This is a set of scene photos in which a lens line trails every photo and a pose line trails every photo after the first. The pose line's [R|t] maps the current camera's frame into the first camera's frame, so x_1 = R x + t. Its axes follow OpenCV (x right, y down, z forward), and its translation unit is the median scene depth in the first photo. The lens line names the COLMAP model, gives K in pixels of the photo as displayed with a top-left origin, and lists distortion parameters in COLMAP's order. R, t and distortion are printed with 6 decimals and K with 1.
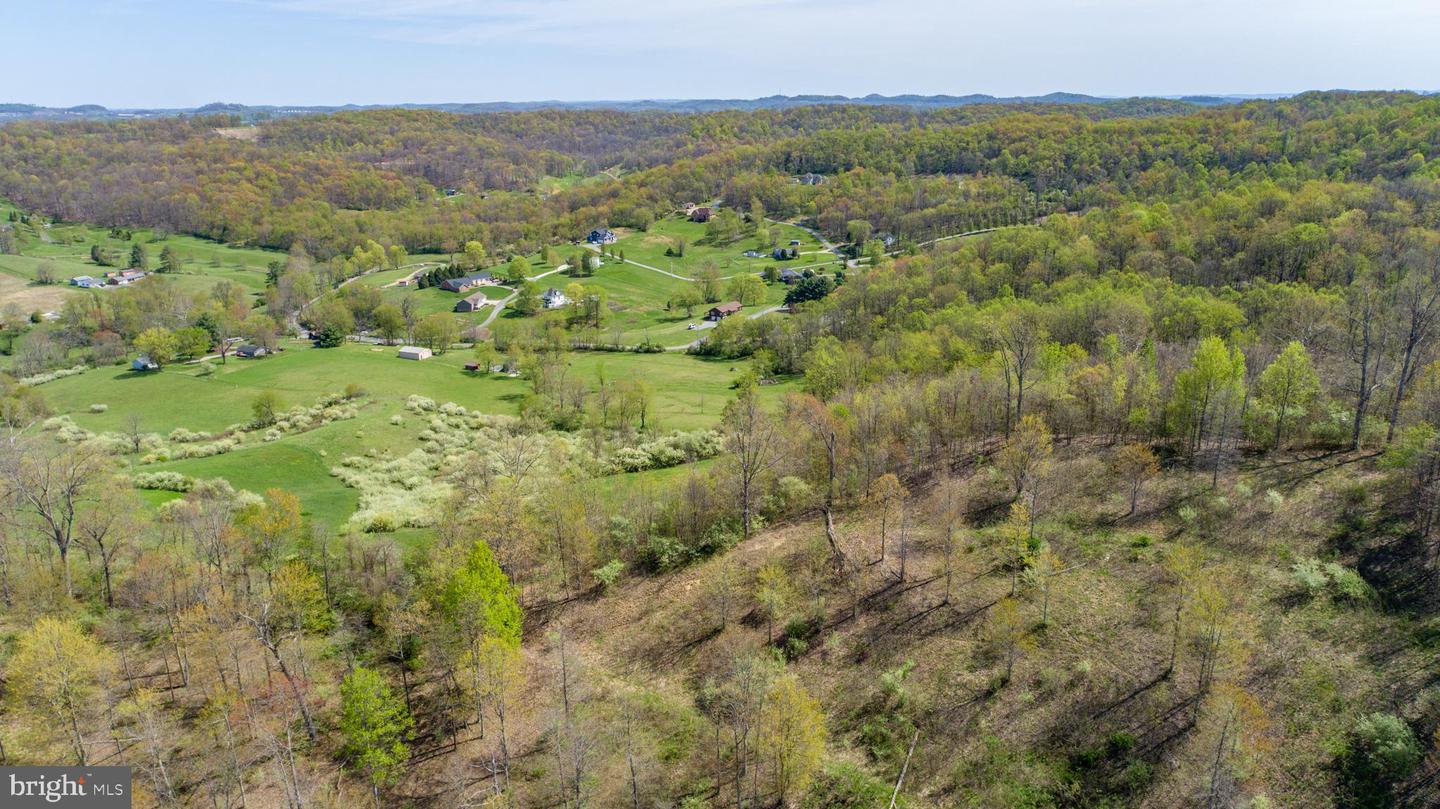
lens RADIAL K [[976.4, 0, 730.3], [0, 976.4, 402.2], [0, 0, 1]] dist [-0.014426, 0.014006]
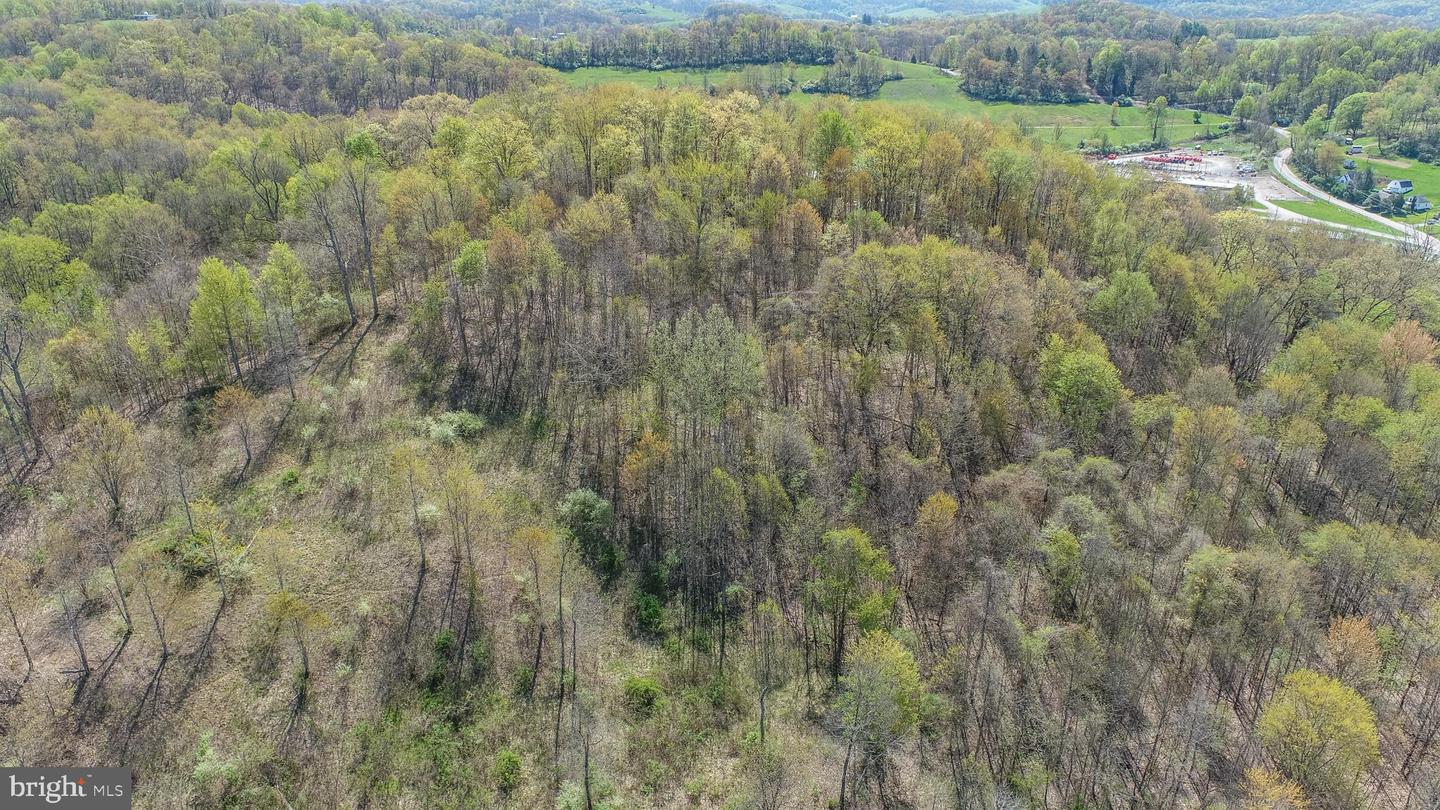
lens RADIAL K [[976.4, 0, 724.6], [0, 976.4, 402.8], [0, 0, 1]] dist [-0.014426, 0.014006]
pose [[0.256264, -0.372742, 0.891847, -0.303113], [0.289272, 0.909946, 0.297187, -0.087157], [-0.922307, 0.181828, 0.341010, 0.296423]]
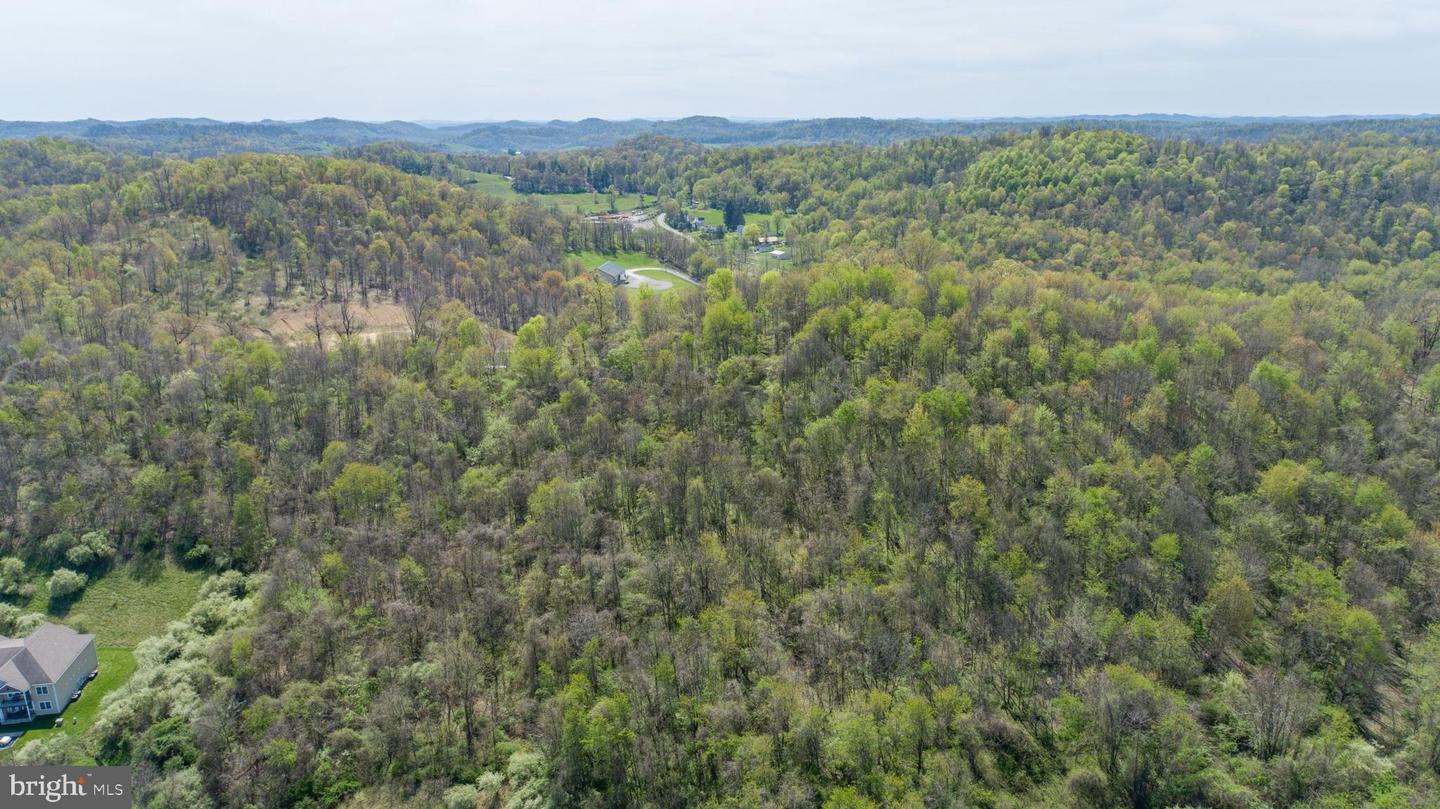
lens RADIAL K [[976.4, 0, 724.9], [0, 976.4, 400.6], [0, 0, 1]] dist [-0.014426, 0.014006]
pose [[-0.034867, -0.260595, 0.964818, -3.989179], [0.300033, 0.918143, 0.258831, 0.482682], [-0.953291, 0.298502, 0.046175, -1.289647]]
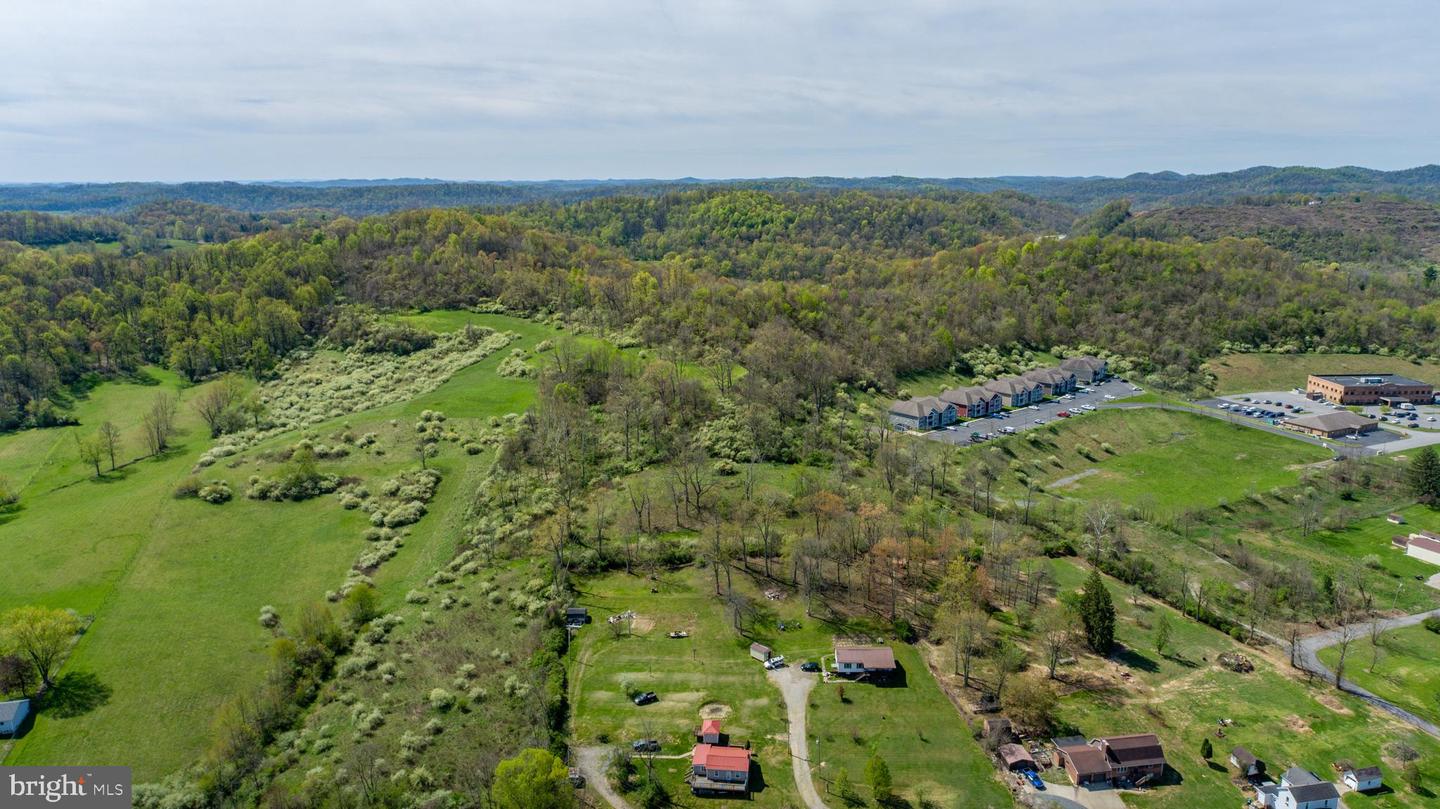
lens RADIAL K [[976.4, 0, 719.3], [0, 976.4, 409.8], [0, 0, 1]] dist [-0.014426, 0.014006]
pose [[-0.694544, -0.146849, 0.704304, -4.656967], [0.225032, 0.885487, 0.406539, -1.135754], [-0.683352, 0.440850, -0.581964, 3.889364]]
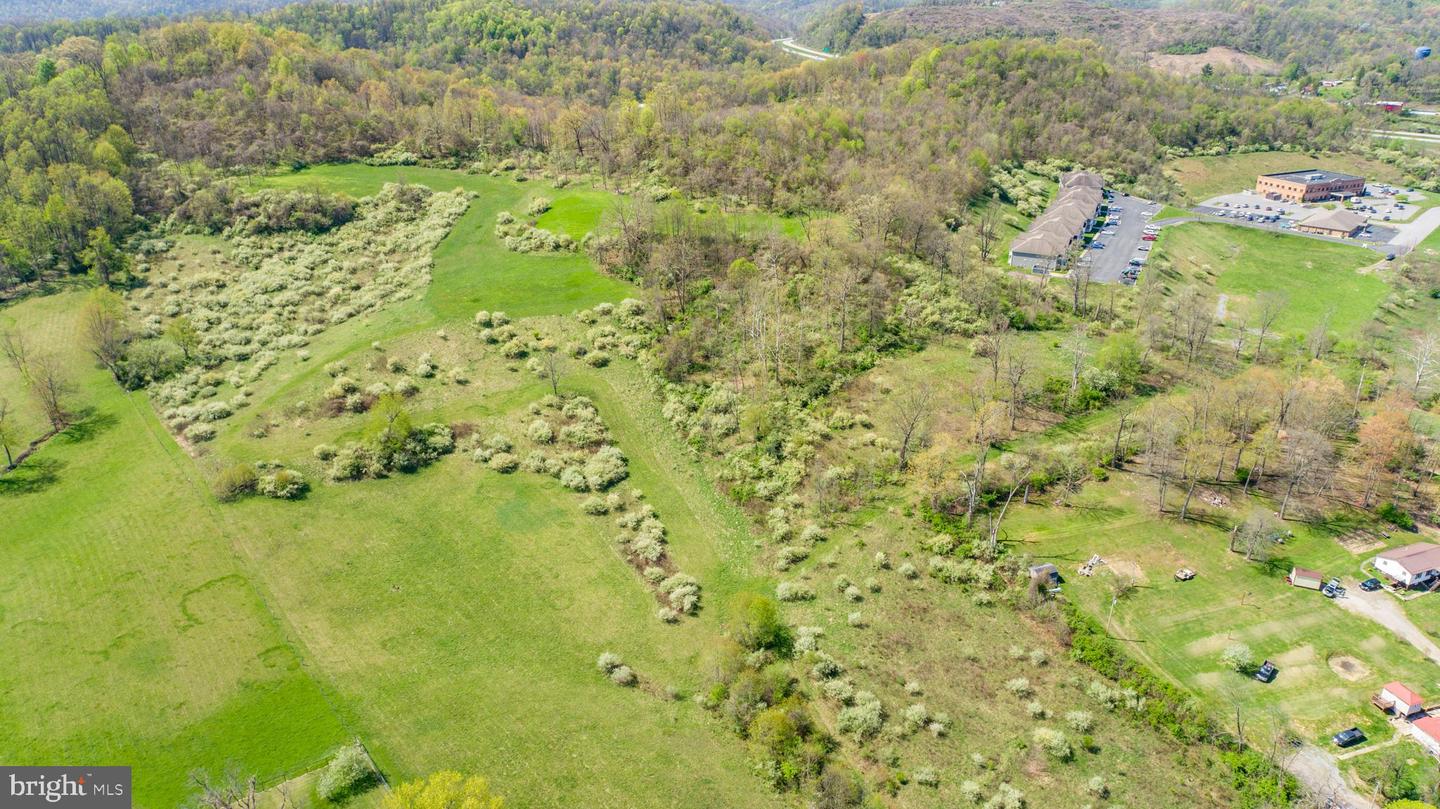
lens RADIAL K [[976.4, 0, 721.7], [0, 976.4, 405.6], [0, 0, 1]] dist [-0.014426, 0.014006]
pose [[-0.912341, -0.145452, 0.382725, -2.944472], [0.137963, 0.770890, 0.621847, -1.260377], [-0.385488, 0.620138, -0.683248, 4.237113]]
